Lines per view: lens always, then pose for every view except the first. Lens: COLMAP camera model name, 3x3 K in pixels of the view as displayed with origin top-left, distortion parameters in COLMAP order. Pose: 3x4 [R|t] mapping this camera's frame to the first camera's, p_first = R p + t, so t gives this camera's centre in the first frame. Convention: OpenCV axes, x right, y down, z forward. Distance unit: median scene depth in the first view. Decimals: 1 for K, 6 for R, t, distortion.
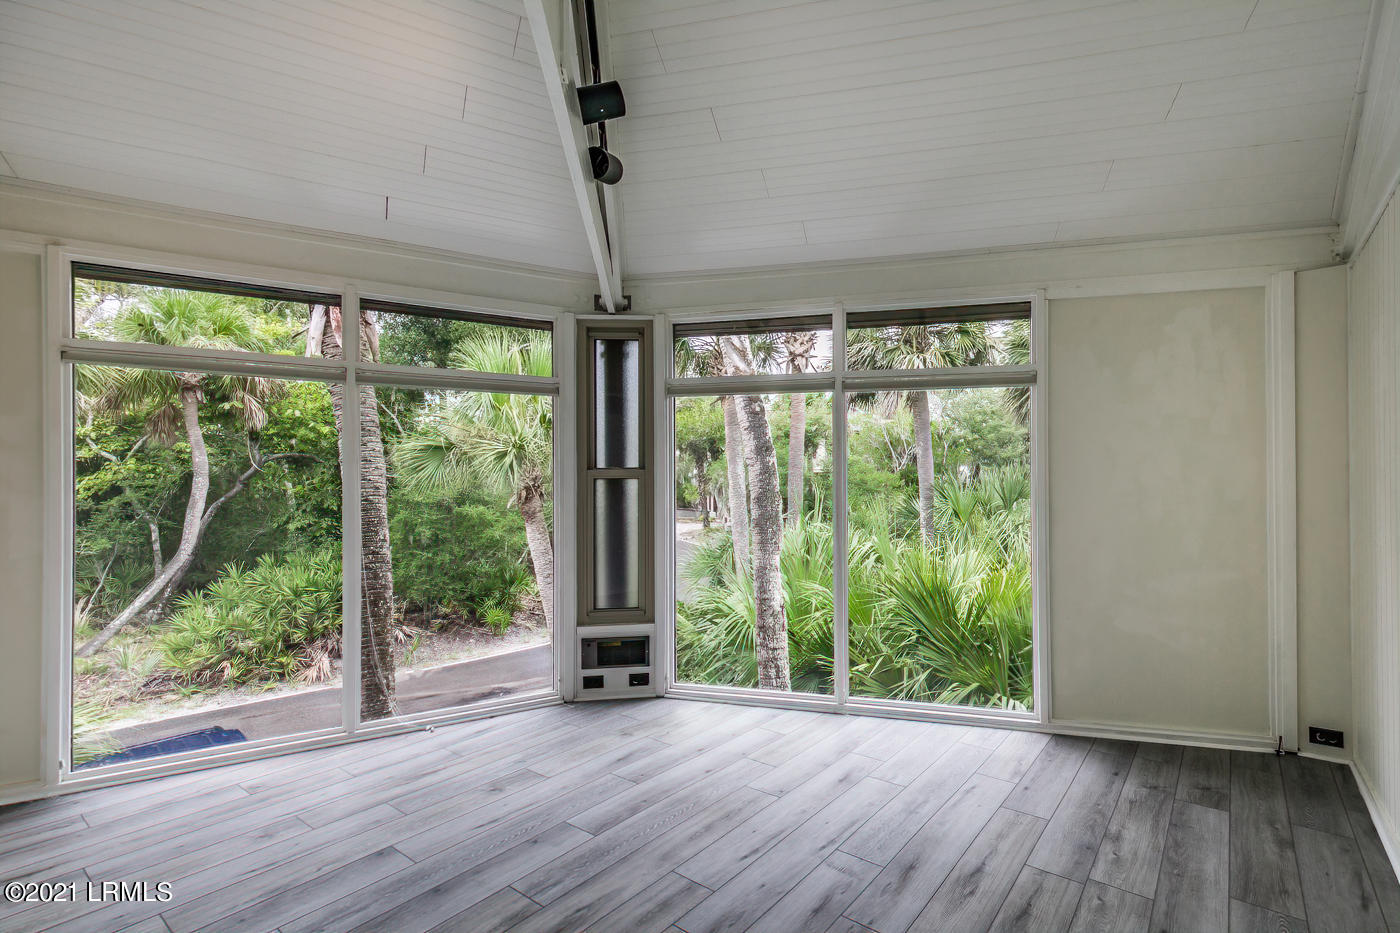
lens RADIAL K [[634.3, 0, 758.6], [0, 634.3, 481.7], [0, 0, 1]] dist [0.002786, 0.000179]
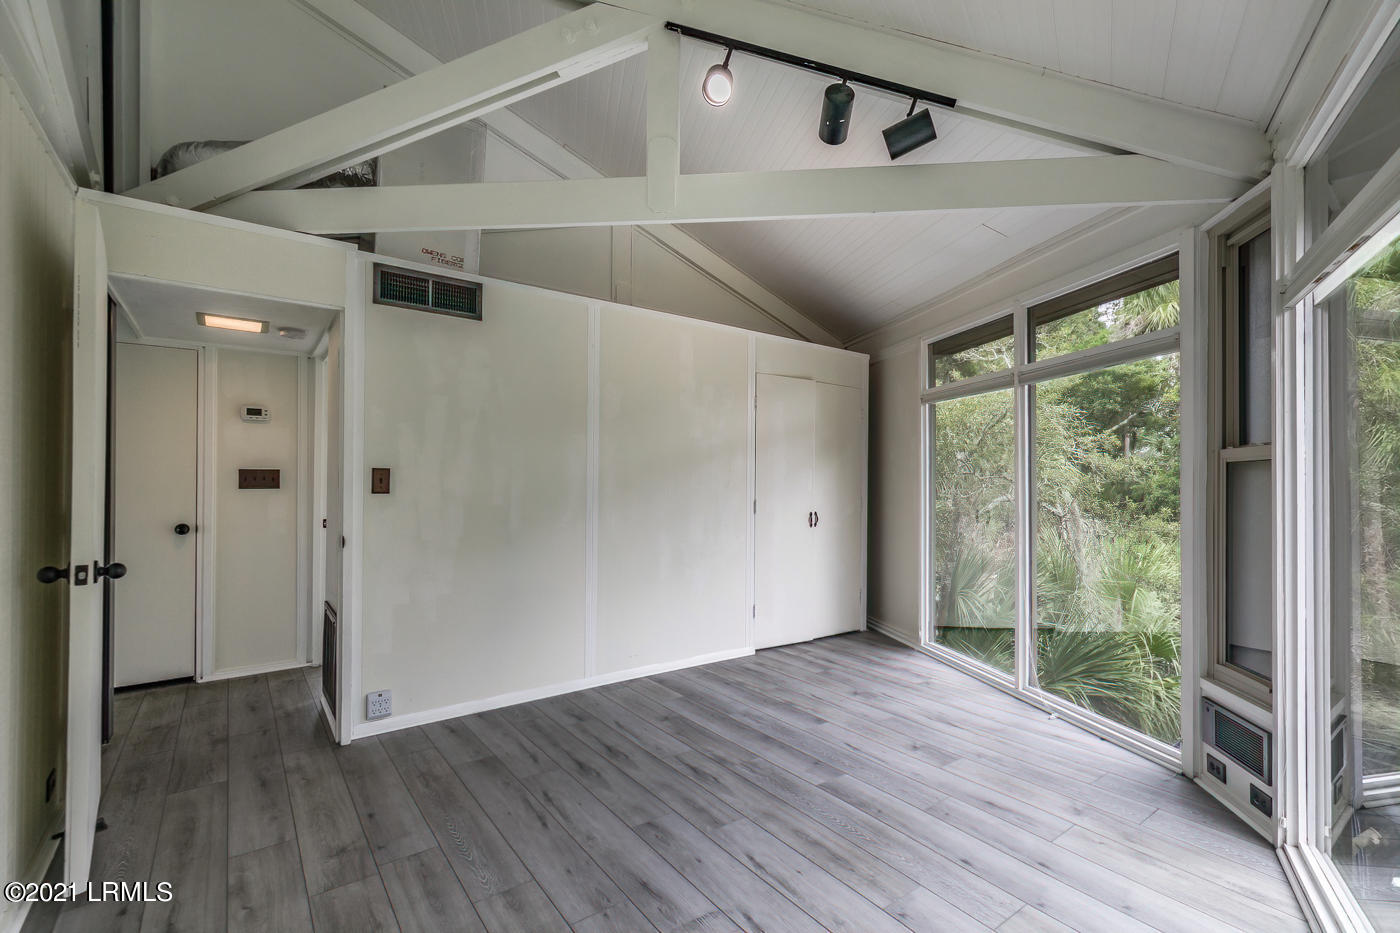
lens RADIAL K [[636.8, 0, 736.9], [0, 636.8, 474.2], [0, 0, 1]] dist [0.021666, -0.000141]
pose [[-0.262219, -0.003291, -0.965003, 0.733531], [0.007418, 0.999958, -0.005426, 0.013679], [0.964980, -0.008581, -0.262184, 0.986759]]
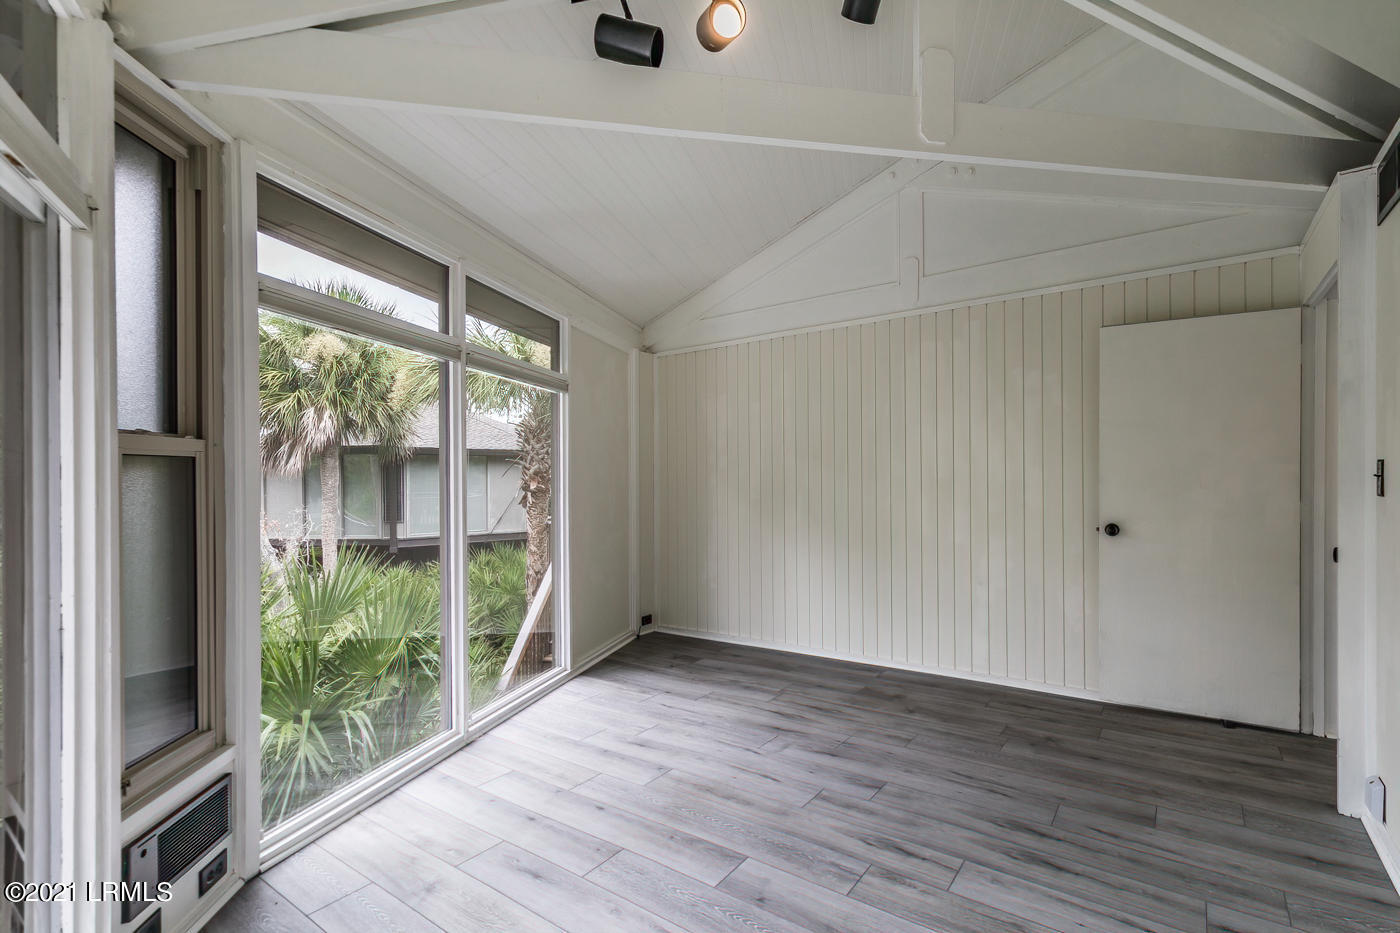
lens RADIAL K [[648.8, 0, 739.3], [0, 648.8, 476.3], [0, 0, 1]] dist [-0.000416, -0.000342]
pose [[-0.037252, 0.009813, 0.999258, -0.991404], [-0.001511, 0.999950, -0.009876, 0.025555], [-0.999305, -0.001878, -0.037235, 0.887224]]
